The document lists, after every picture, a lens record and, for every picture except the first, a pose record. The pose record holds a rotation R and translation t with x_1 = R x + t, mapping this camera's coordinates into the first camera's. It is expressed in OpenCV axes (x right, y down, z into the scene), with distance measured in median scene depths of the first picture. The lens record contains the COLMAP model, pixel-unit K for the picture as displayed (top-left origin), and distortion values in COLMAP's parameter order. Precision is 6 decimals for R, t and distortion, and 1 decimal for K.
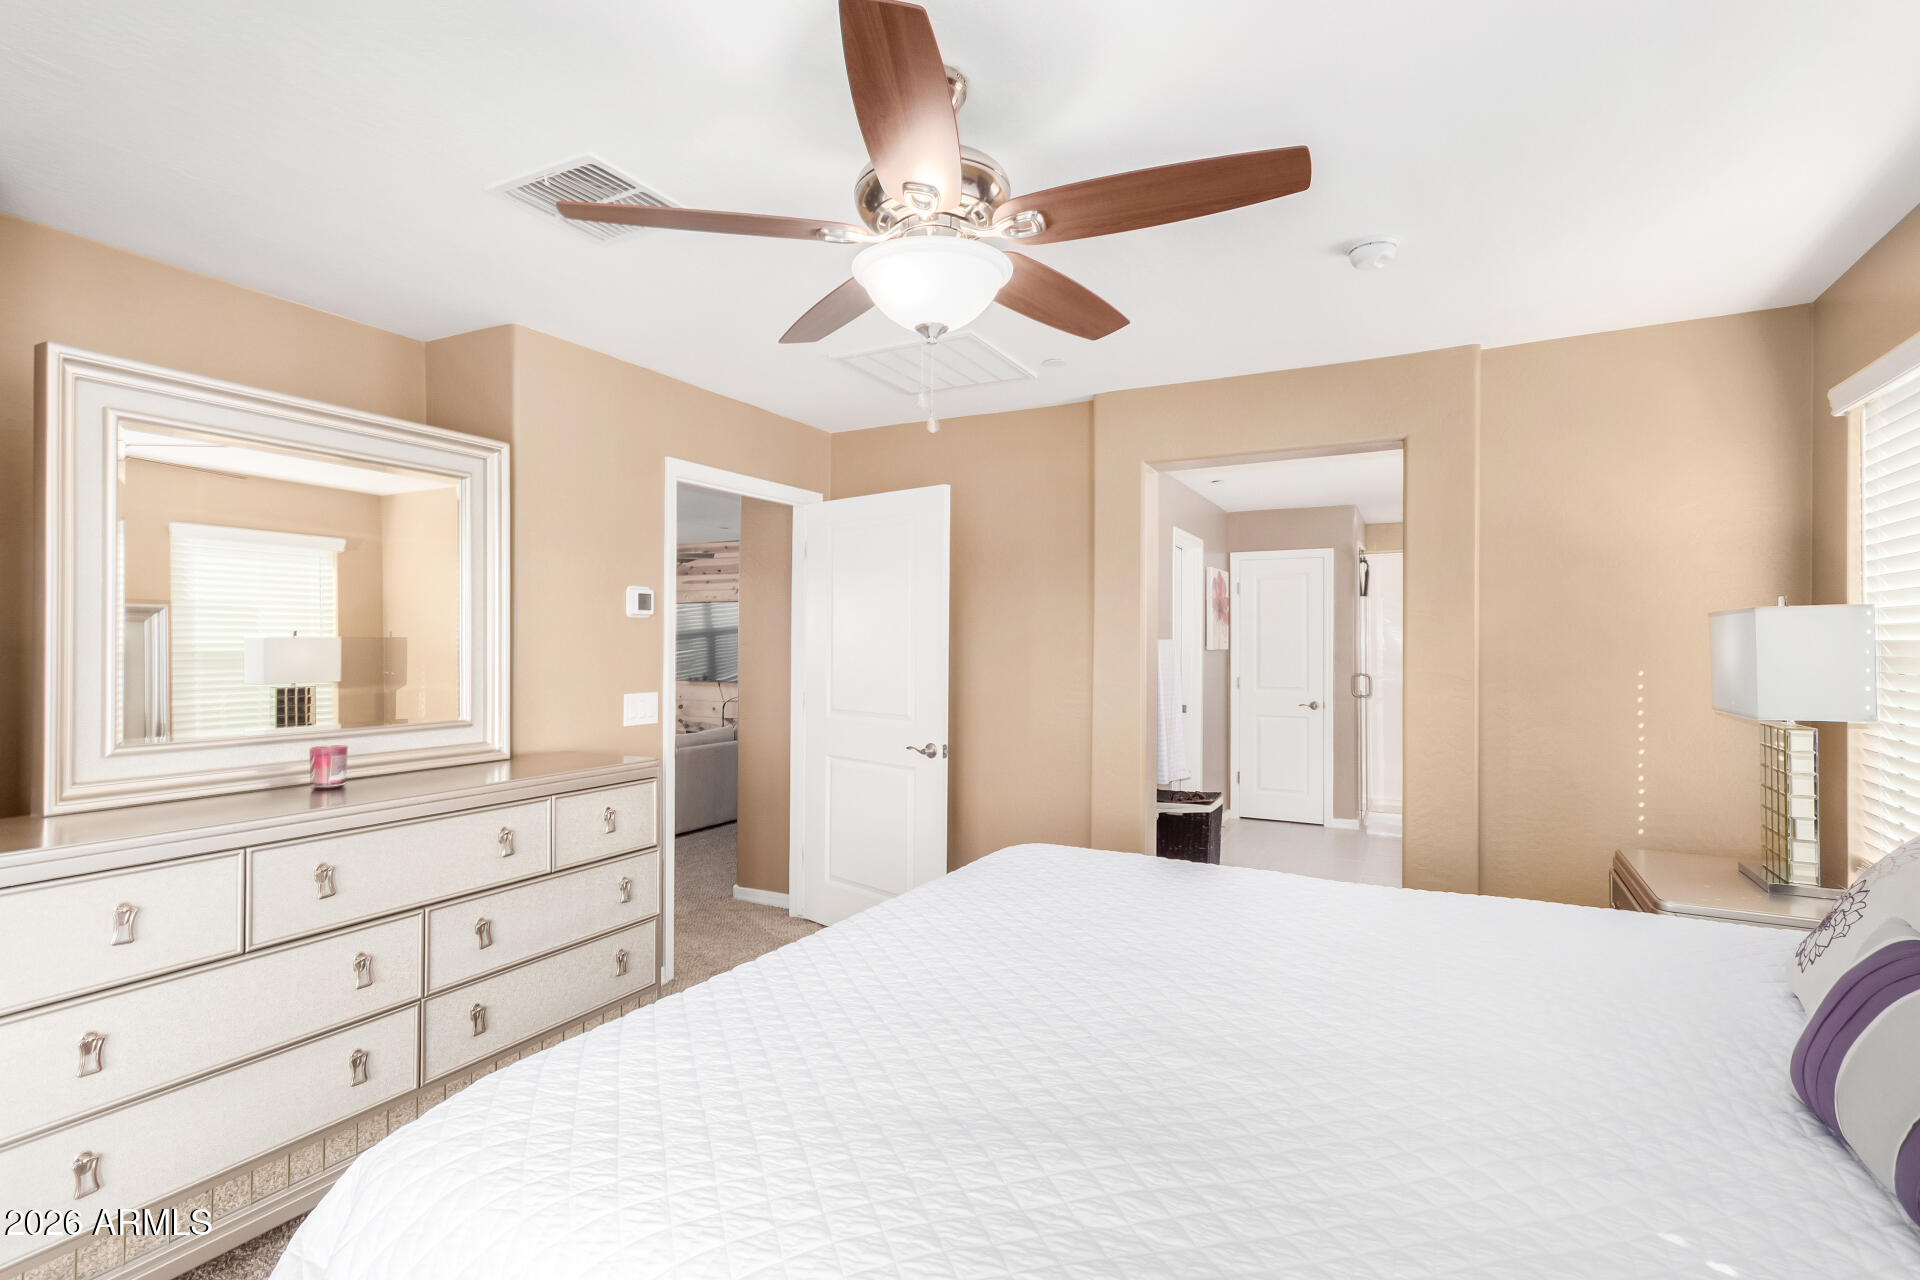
lens RADIAL K [[911.1, 0, 967.4], [0, 911.1, 639.3], [0, 0, 1]] dist [0.003657, 0.000258]
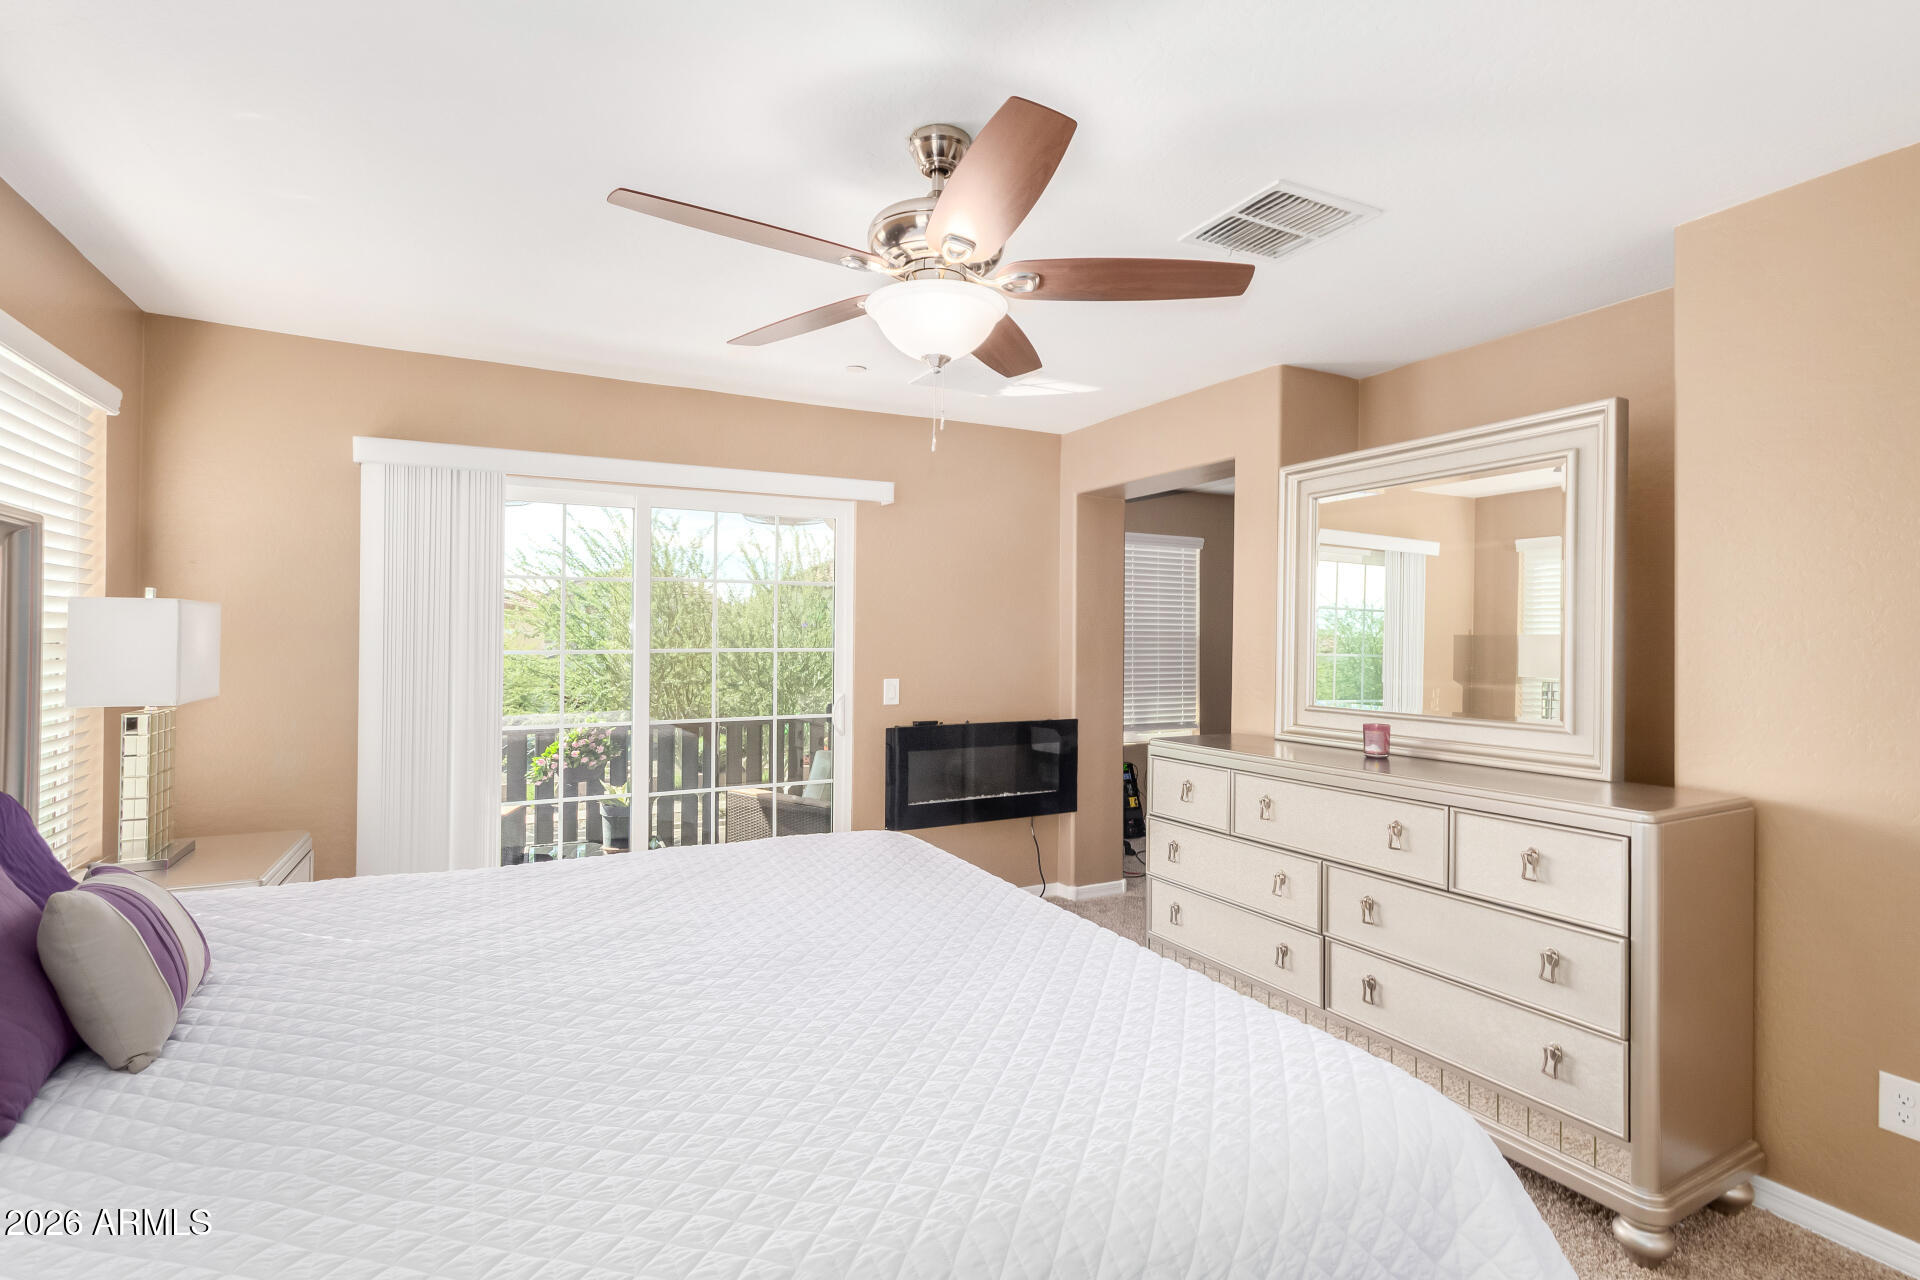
lens RADIAL K [[911.1, 0, 967.4], [0, 911.1, 639.3], [0, 0, 1]] dist [0.003657, 0.000258]
pose [[-0.561314, -0.005605, -0.827584, 0.648026], [0.000117, 0.999977, -0.006852, 0.010435], [0.827603, -0.003943, -0.561300, 1.253458]]
